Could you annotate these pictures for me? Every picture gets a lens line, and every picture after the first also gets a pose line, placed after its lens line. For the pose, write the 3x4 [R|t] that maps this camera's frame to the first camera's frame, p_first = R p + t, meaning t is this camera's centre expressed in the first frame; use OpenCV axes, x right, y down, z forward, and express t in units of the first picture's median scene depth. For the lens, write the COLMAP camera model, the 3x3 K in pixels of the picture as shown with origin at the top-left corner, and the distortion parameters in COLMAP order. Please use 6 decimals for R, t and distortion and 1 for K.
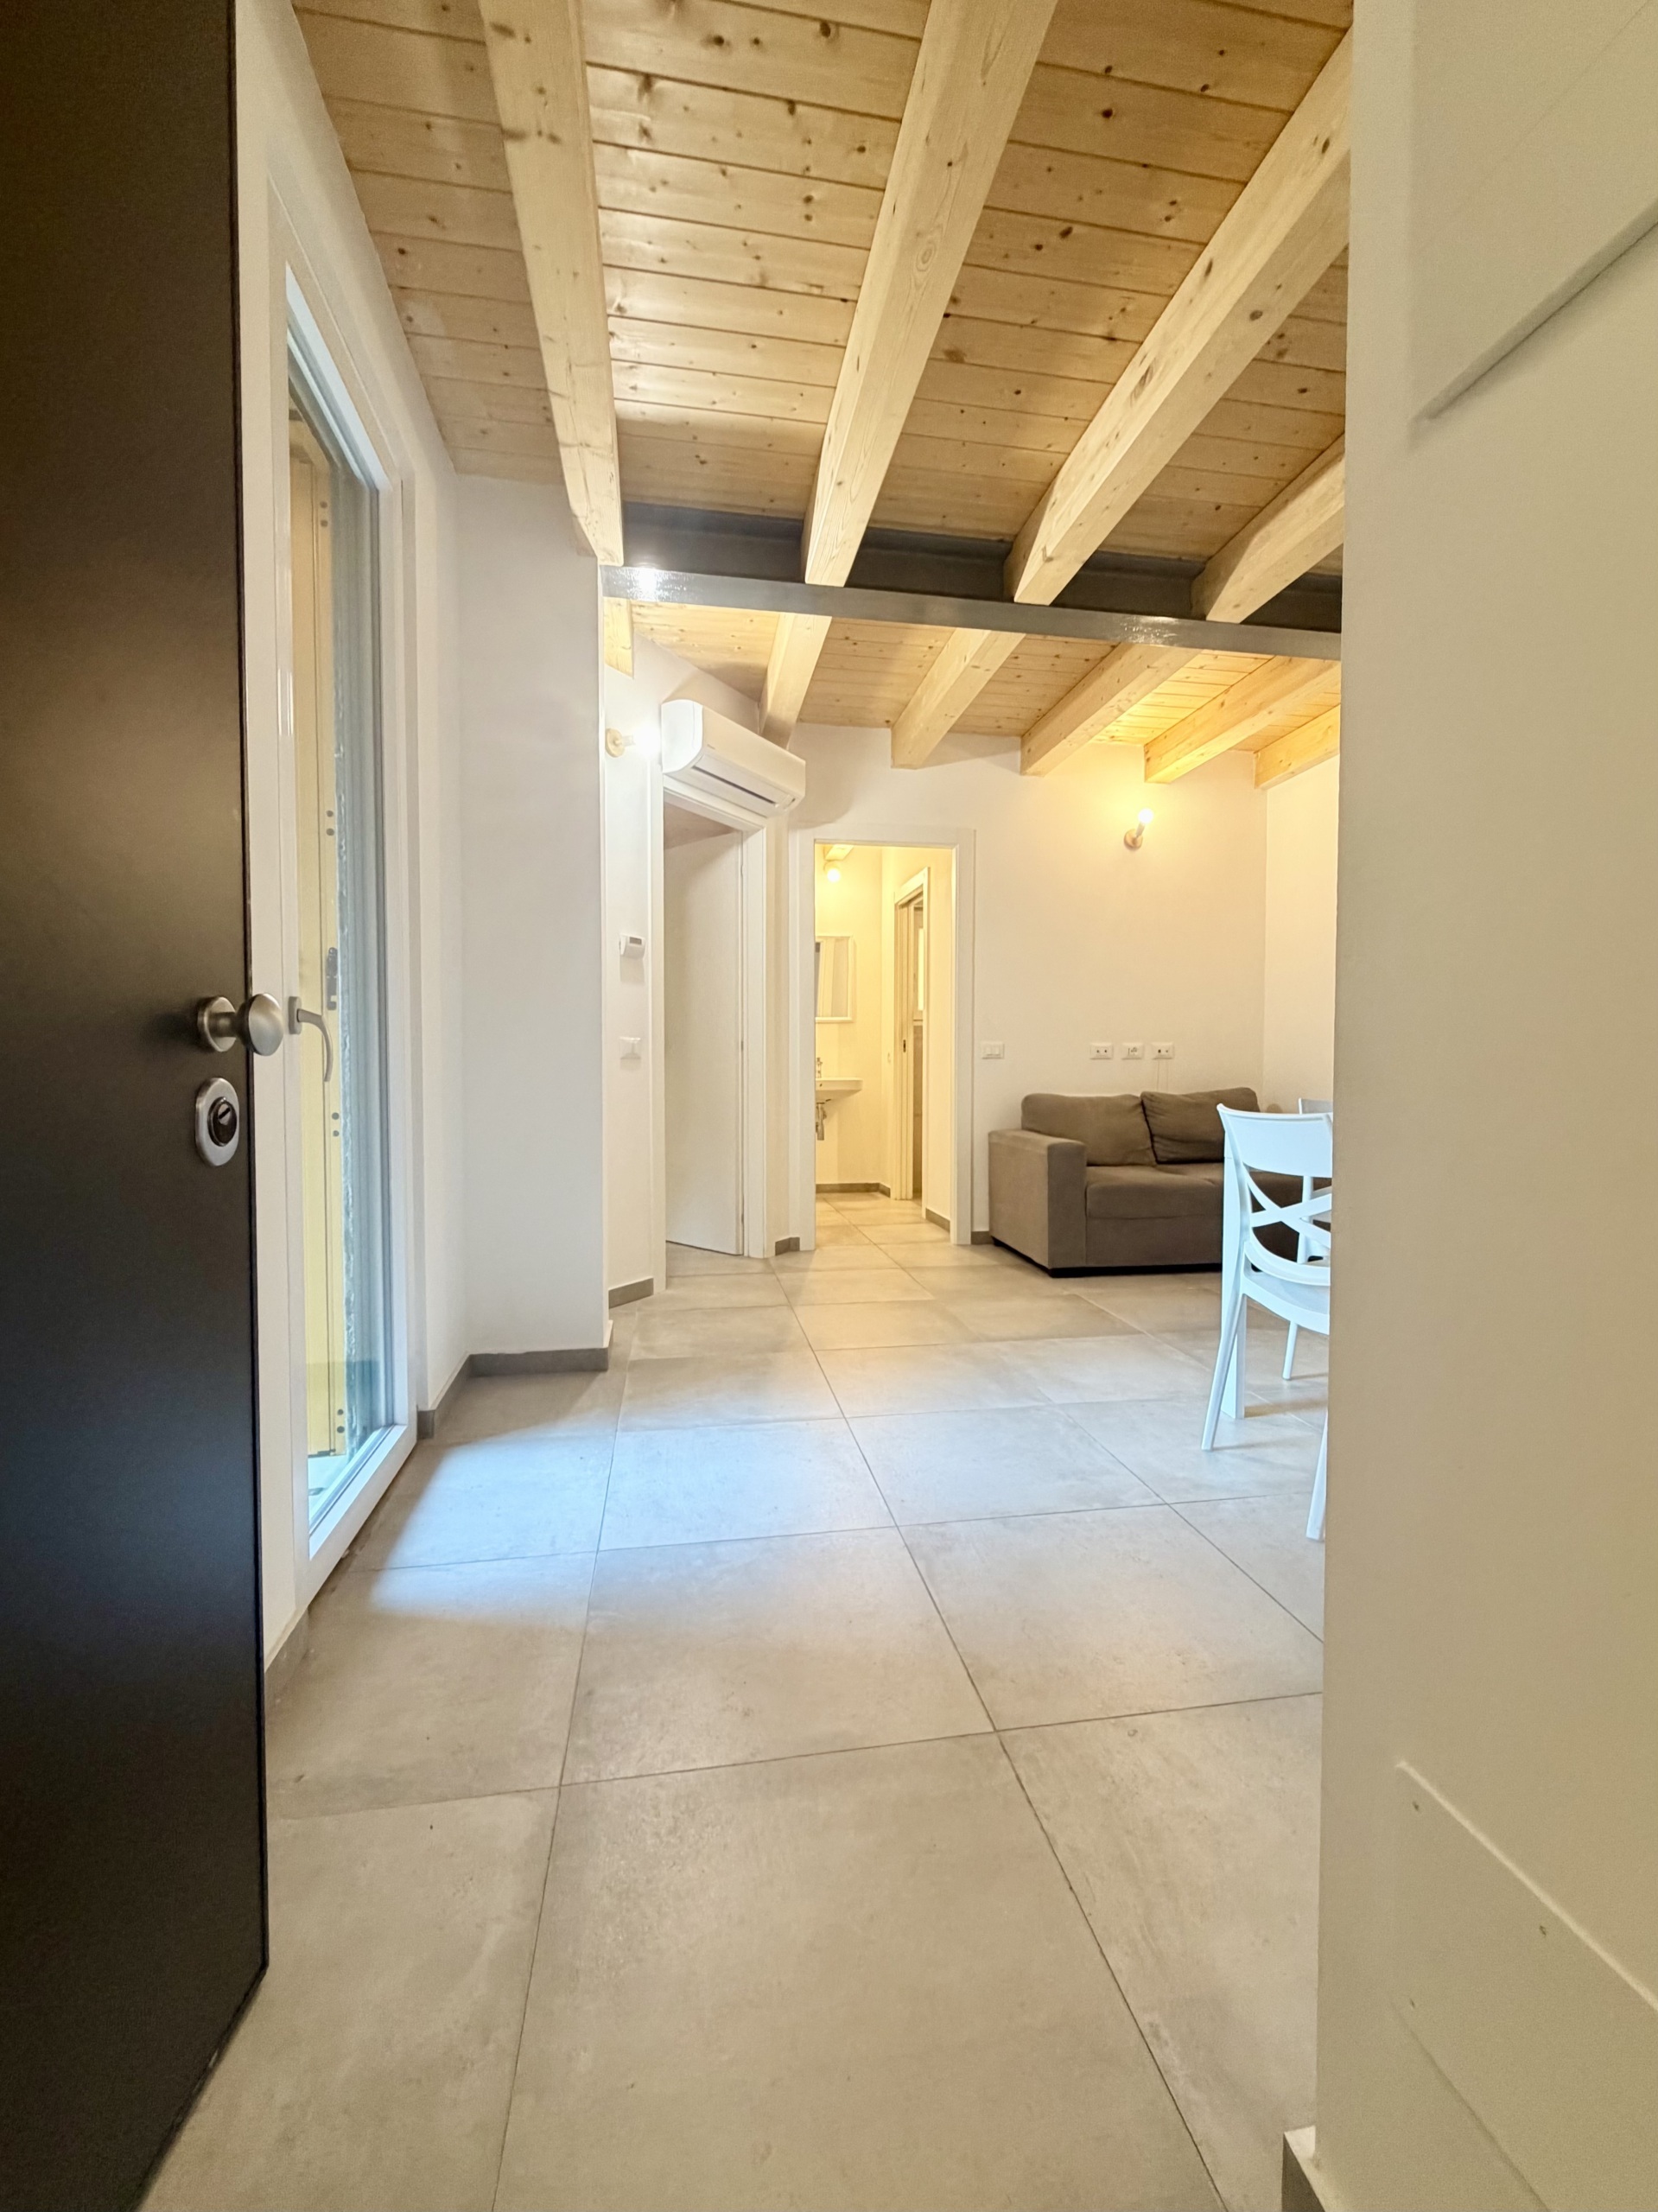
lens RADIAL K [[933.6, 0, 829.0], [0, 933.6, 1106.0], [0, 0, 1]] dist [-0.001078, -0.000108]
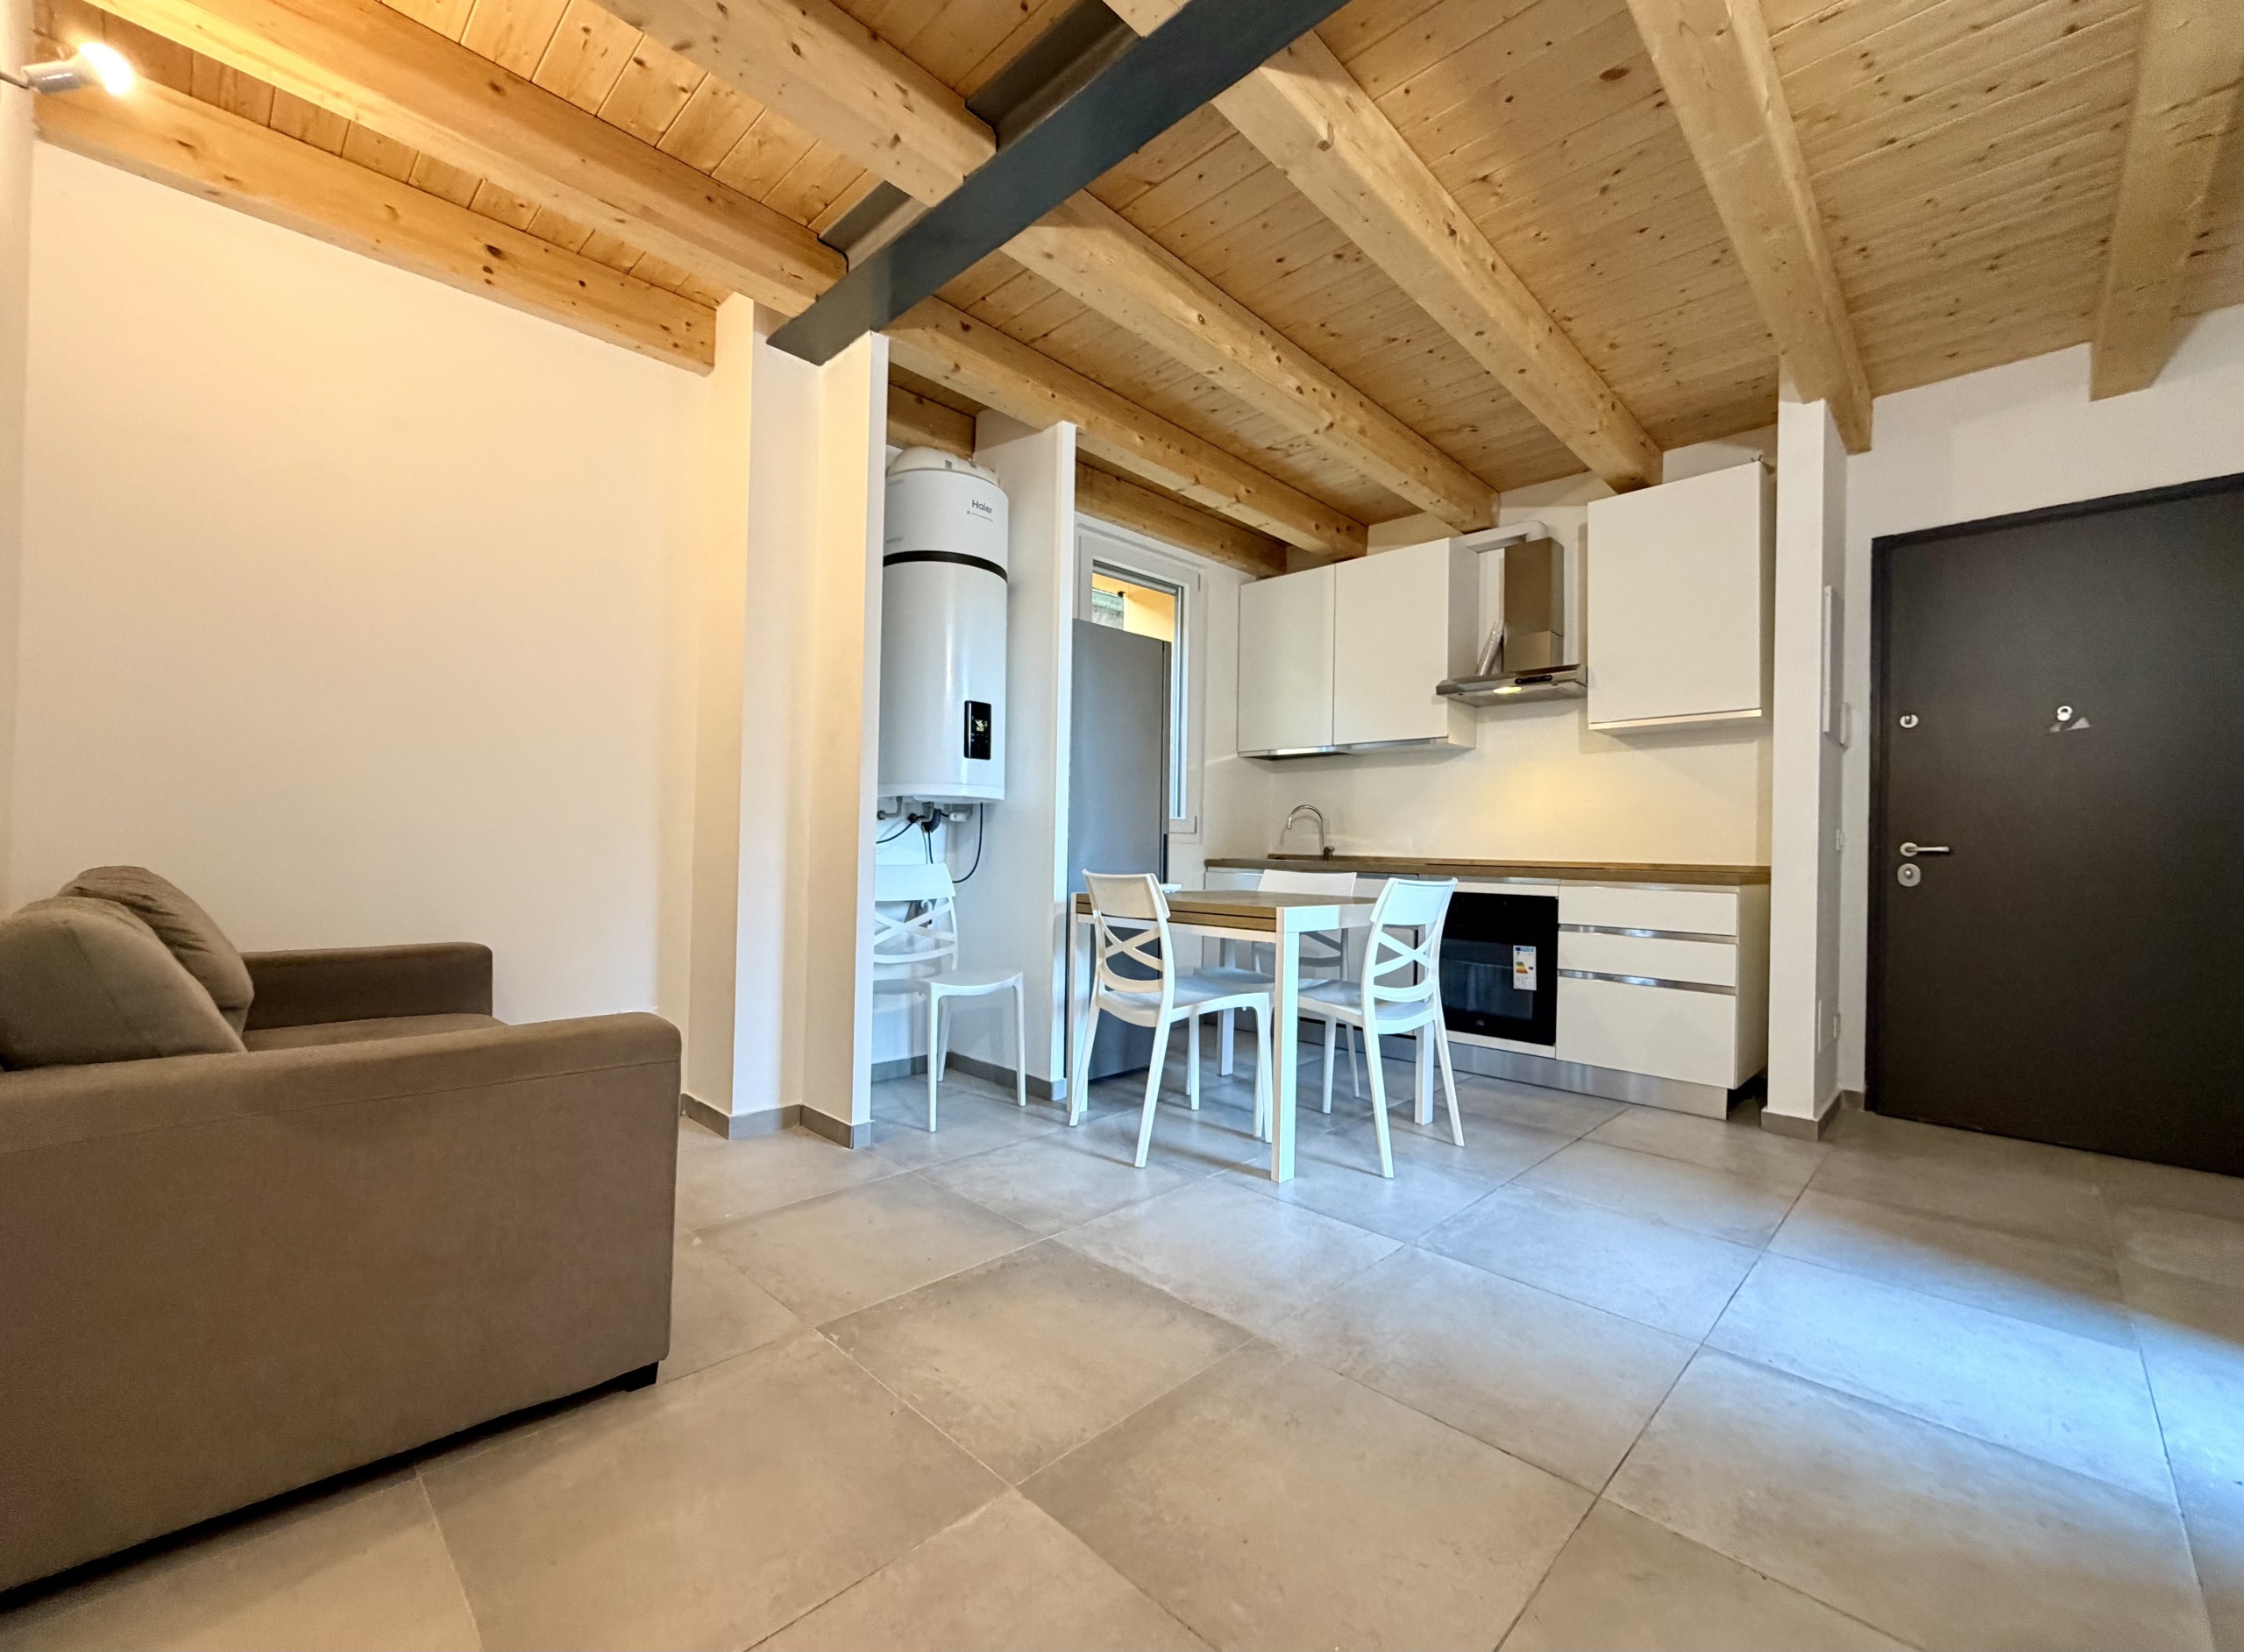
lens RADIAL K [[913.0, 0, 1121.7], [0, 913.0, 840.5], [0, 0, 1]] dist [0.003102, 0.000097]
pose [[-0.589785, -0.007080, 0.807529, -0.236849], [0.011199, 0.999794, 0.016944, -0.055459], [-0.807483, 0.019037, -0.589584, 1.469544]]
